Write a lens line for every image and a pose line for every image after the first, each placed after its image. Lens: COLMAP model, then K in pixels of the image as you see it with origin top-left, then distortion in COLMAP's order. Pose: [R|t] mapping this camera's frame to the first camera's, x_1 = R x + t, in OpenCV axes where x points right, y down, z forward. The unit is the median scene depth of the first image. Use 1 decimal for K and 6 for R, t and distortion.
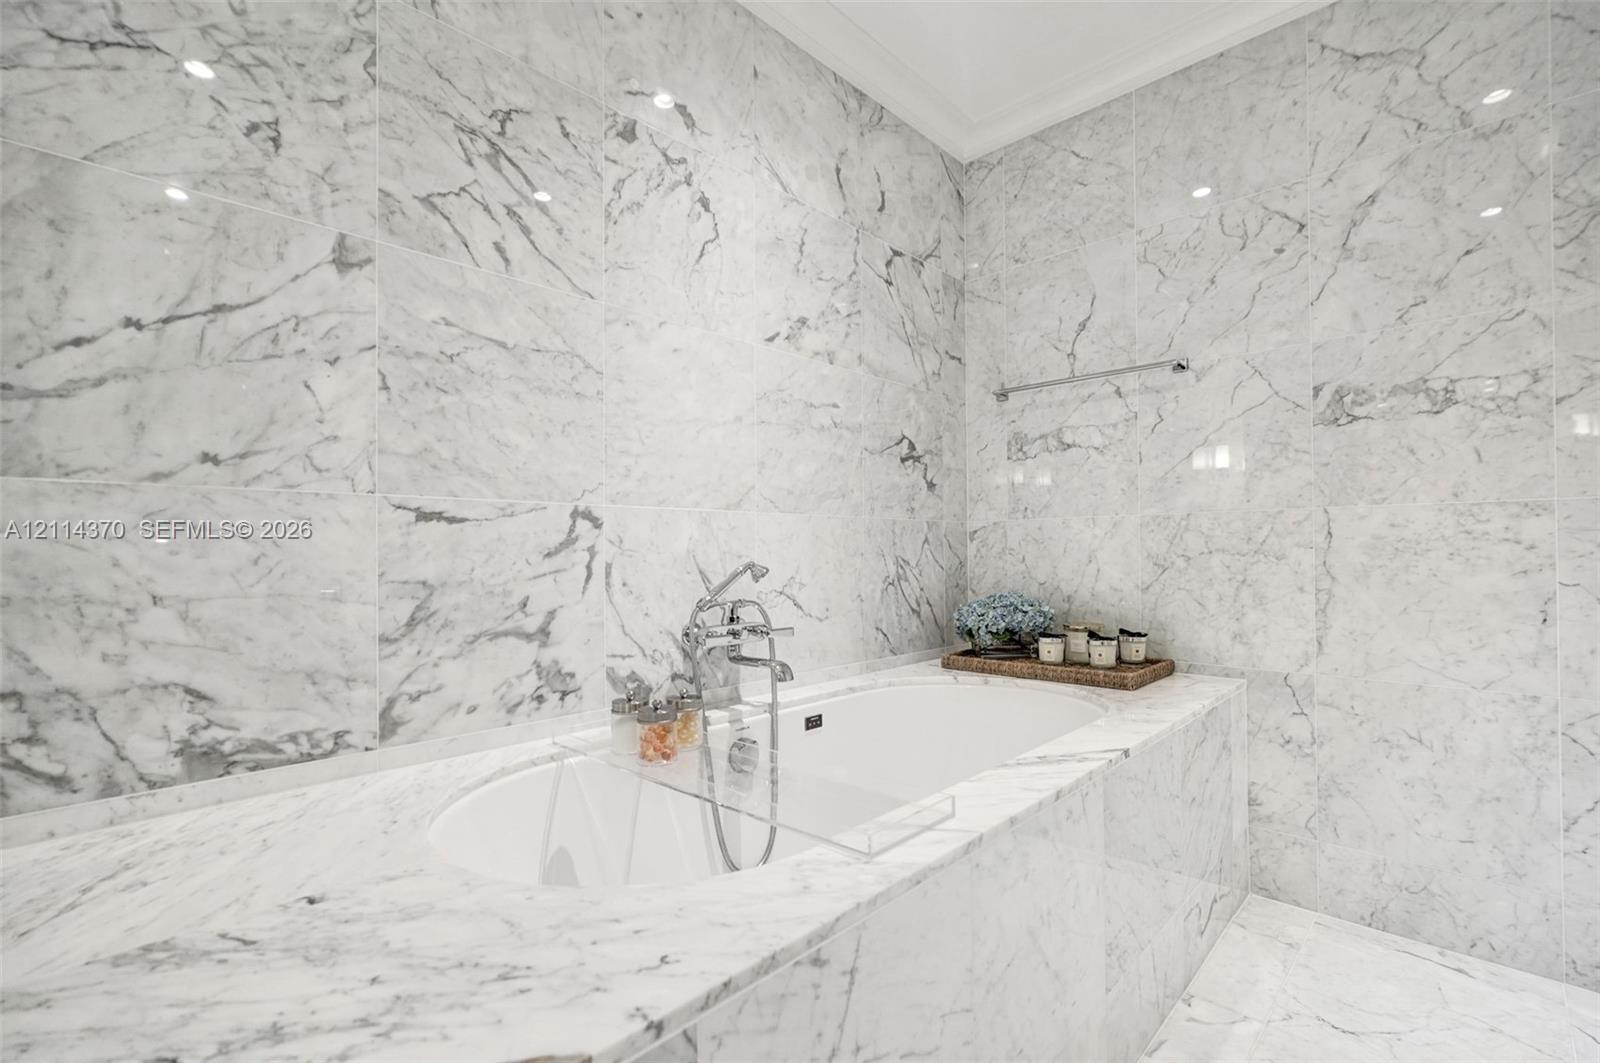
lens RADIAL K [[720.3, 0, 793.7], [0, 720.3, 536.0], [0, 0, 1]] dist [-0.007536, 0.003394]
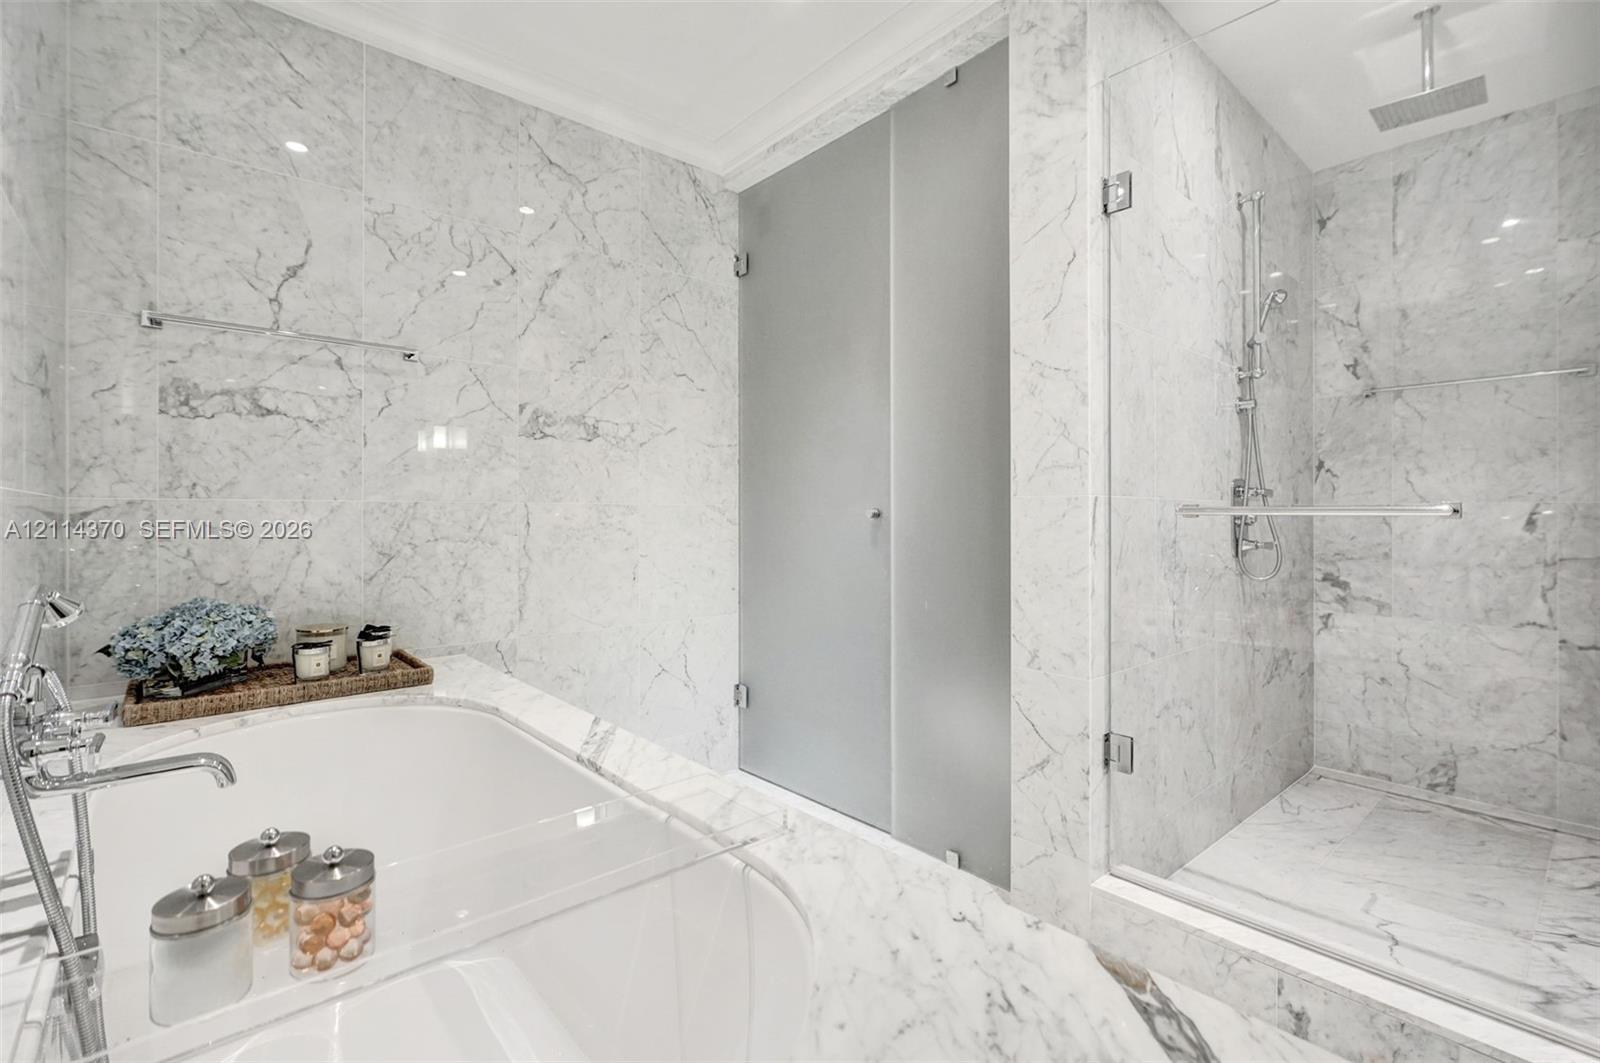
lens RADIAL K [[720.3, 0, 821.4], [0, 720.3, 504.9], [0, 0, 1]] dist [-0.007536, 0.003394]
pose [[0.065523, 0.023022, 0.997585, -0.445269], [-0.021446, 0.999535, -0.021659, -0.018251], [-0.997621, -0.019975, 0.065986, 0.374686]]
